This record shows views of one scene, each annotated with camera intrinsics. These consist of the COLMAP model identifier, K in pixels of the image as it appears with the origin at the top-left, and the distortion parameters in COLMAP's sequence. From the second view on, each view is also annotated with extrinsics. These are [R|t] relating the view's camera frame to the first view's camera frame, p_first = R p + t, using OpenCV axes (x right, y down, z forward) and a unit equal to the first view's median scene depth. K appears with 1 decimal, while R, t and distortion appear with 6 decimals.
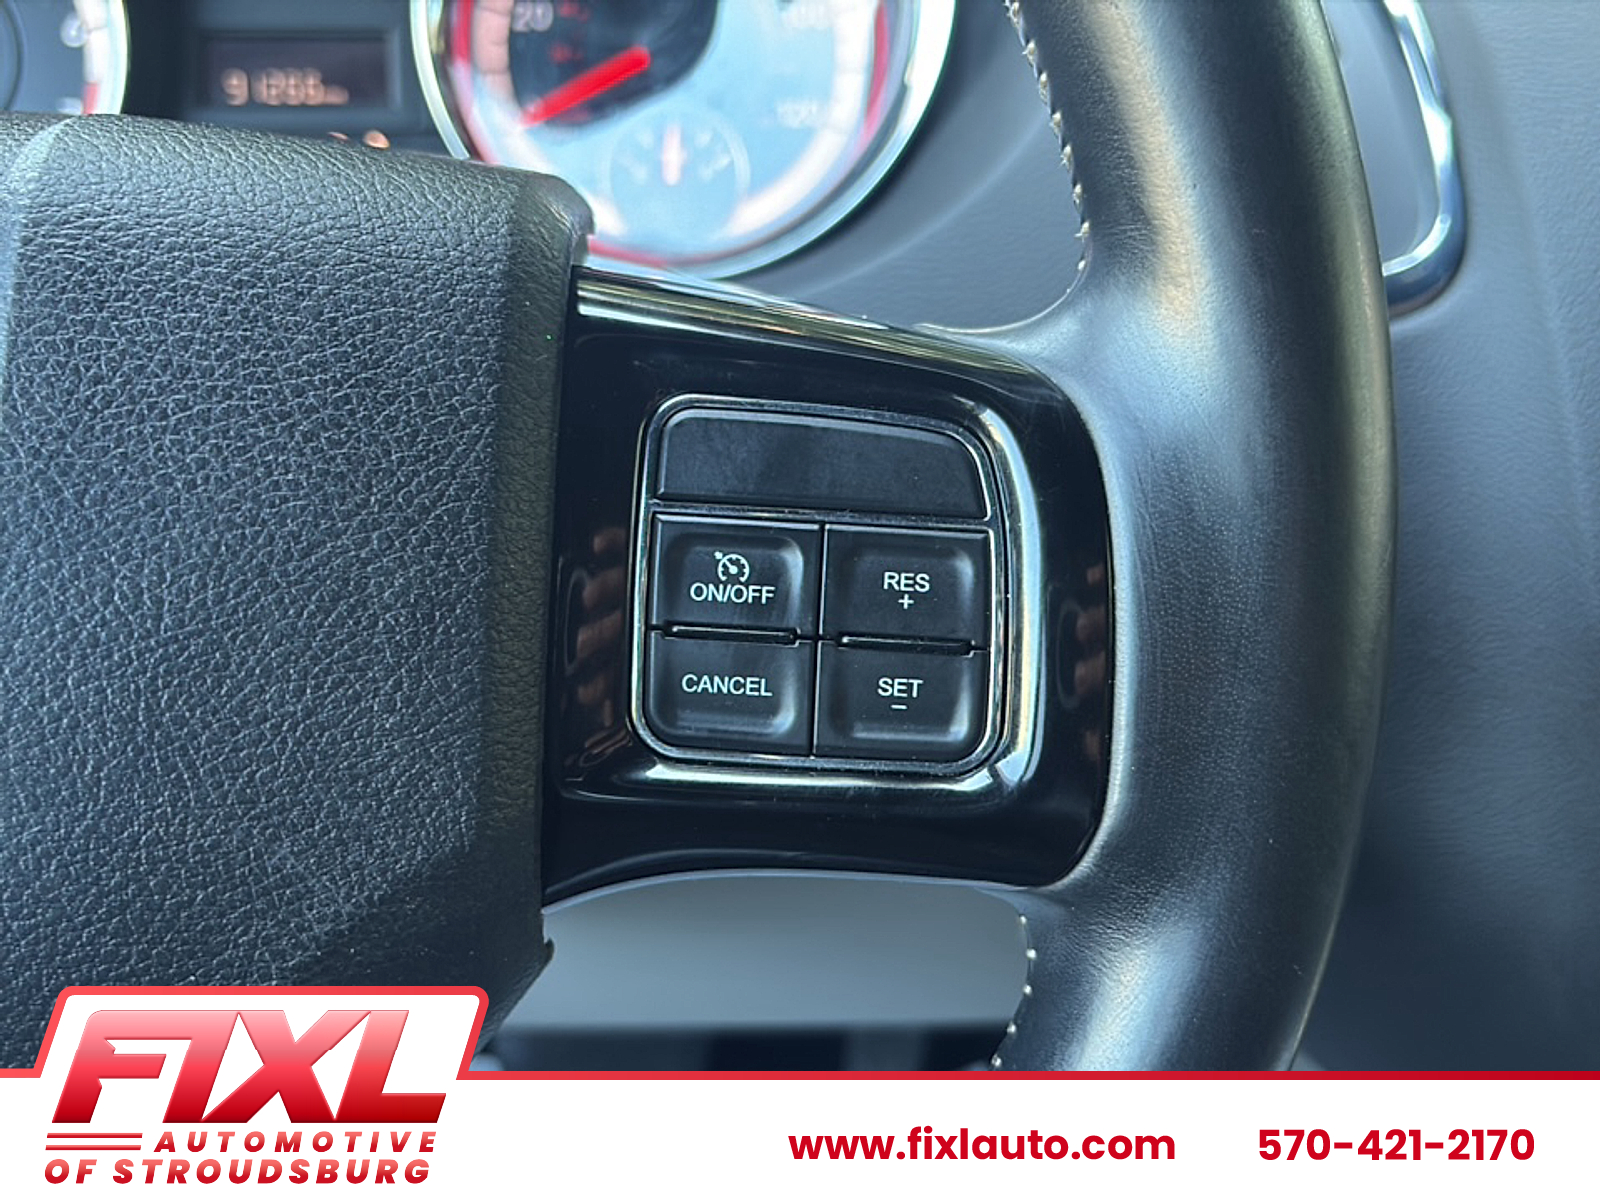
lens RADIAL K [[1415.1, 0, 800.0], [0, 1415.1, 600.0], [0, 0, 1]] dist [0.066291, -0.164999]
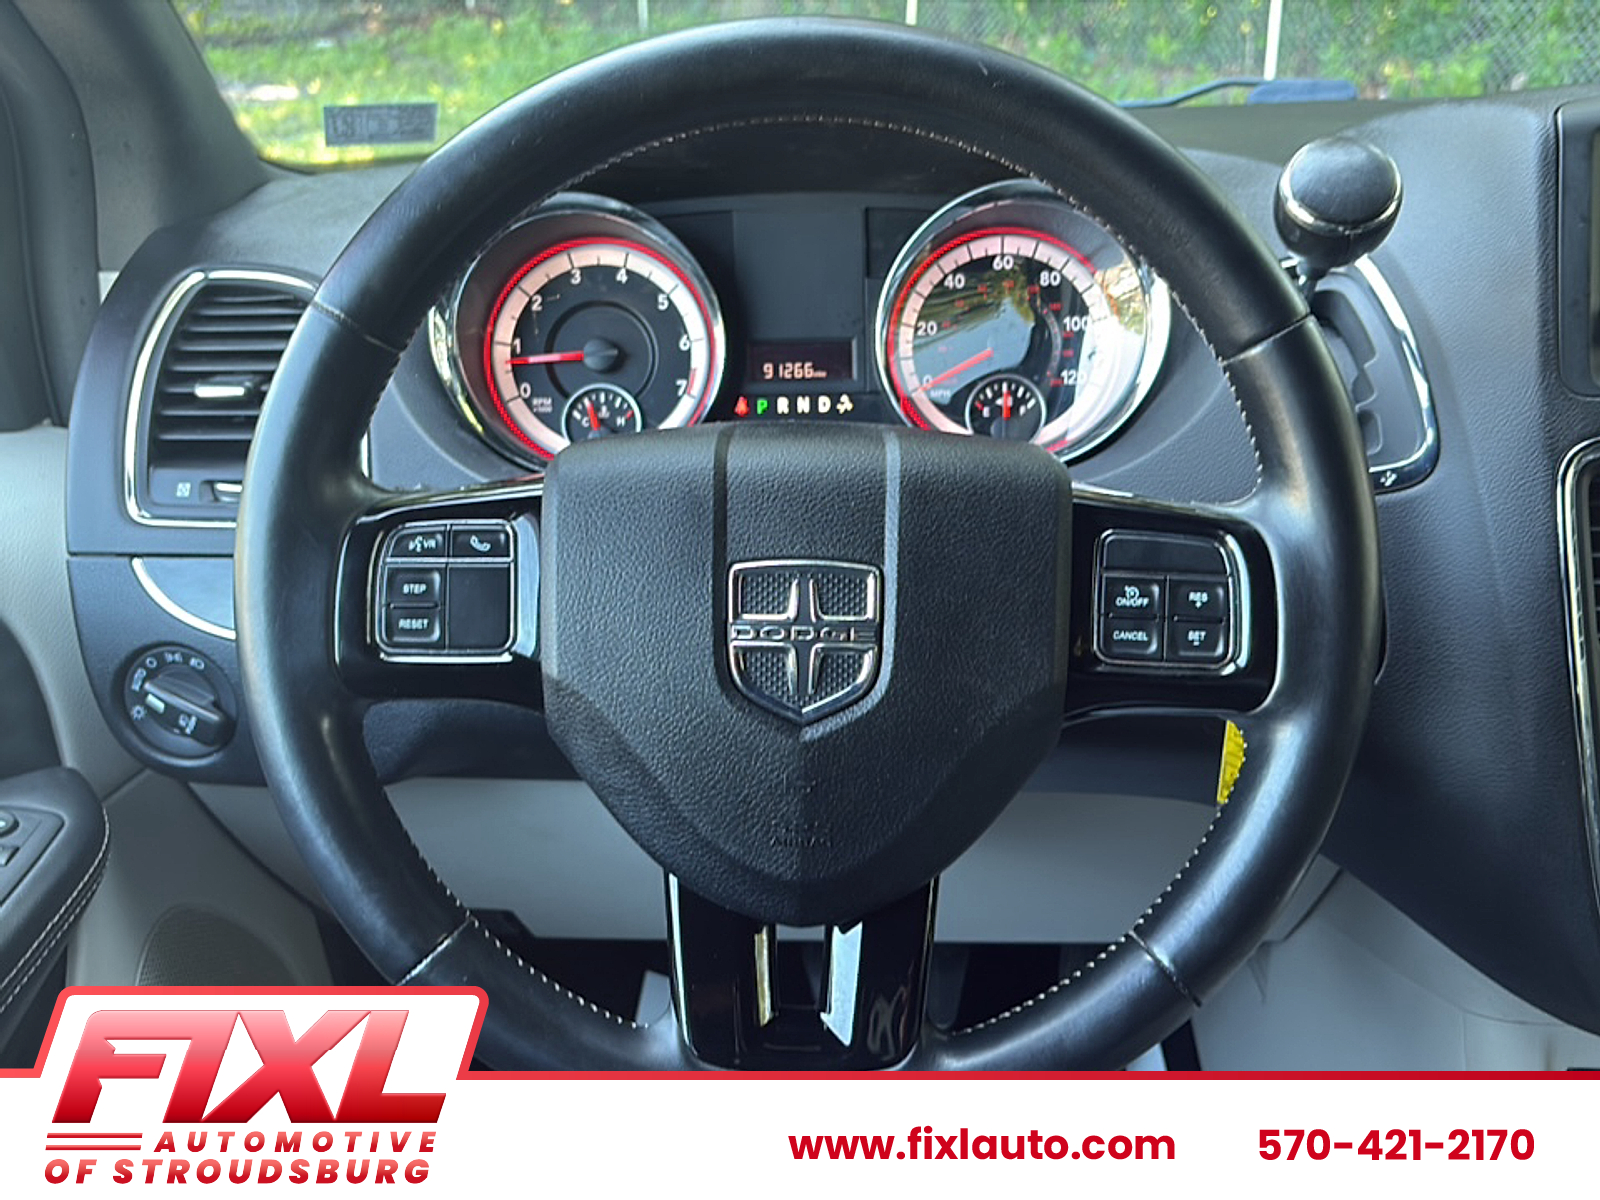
lens RADIAL K [[1352.0, 0, 800.1], [0, 1352.0, 626.7], [0, 0, 1]] dist [0.010099, -0.013376]
pose [[0.996137, -0.005616, -0.087632, -0.457770], [-0.000944, 0.997210, -0.074646, 0.238033], [0.087807, 0.074440, 0.993352, -1.644224]]
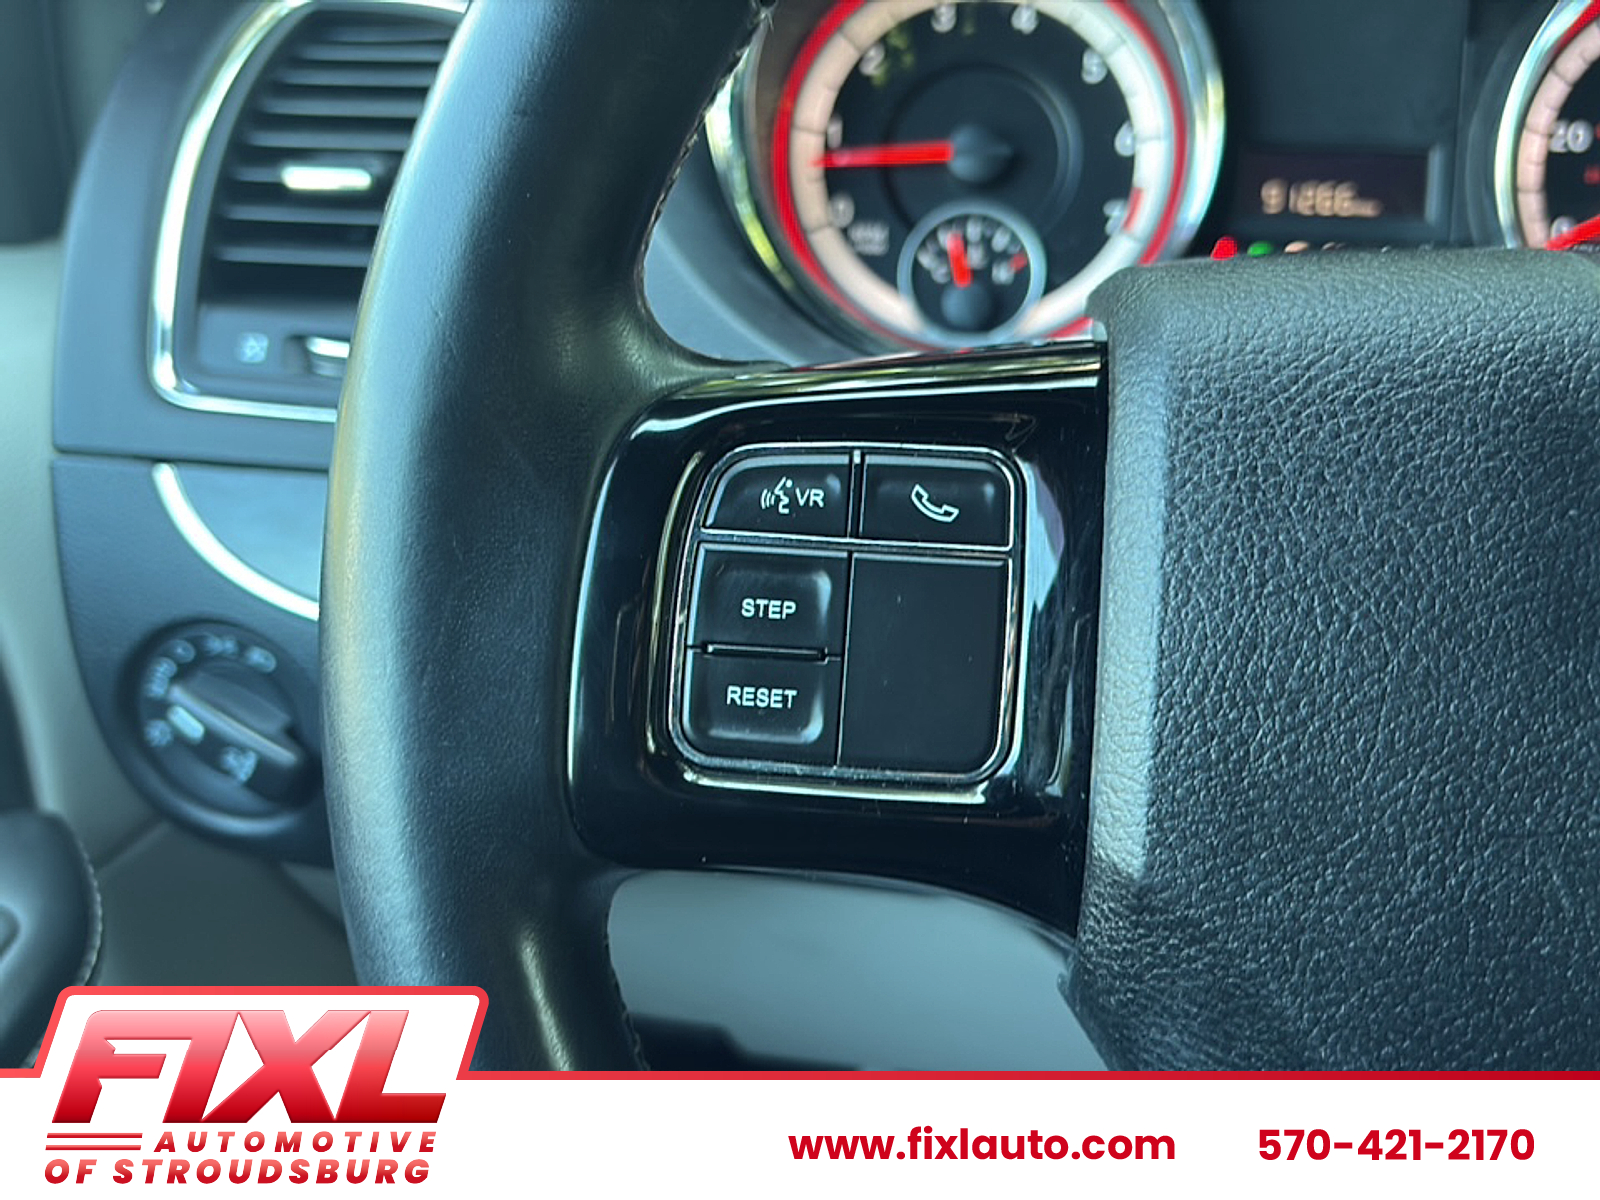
lens RADIAL K [[1415.1, 0, 800.0], [0, 1415.1, 600.0], [0, 0, 1]] dist [0.066291, -0.164999]
pose [[0.983675, 0.066065, -0.167388, -1.228165], [-0.073478, 0.996554, -0.038478, 0.002202], [0.164269, 0.050149, 0.985140, -0.171688]]
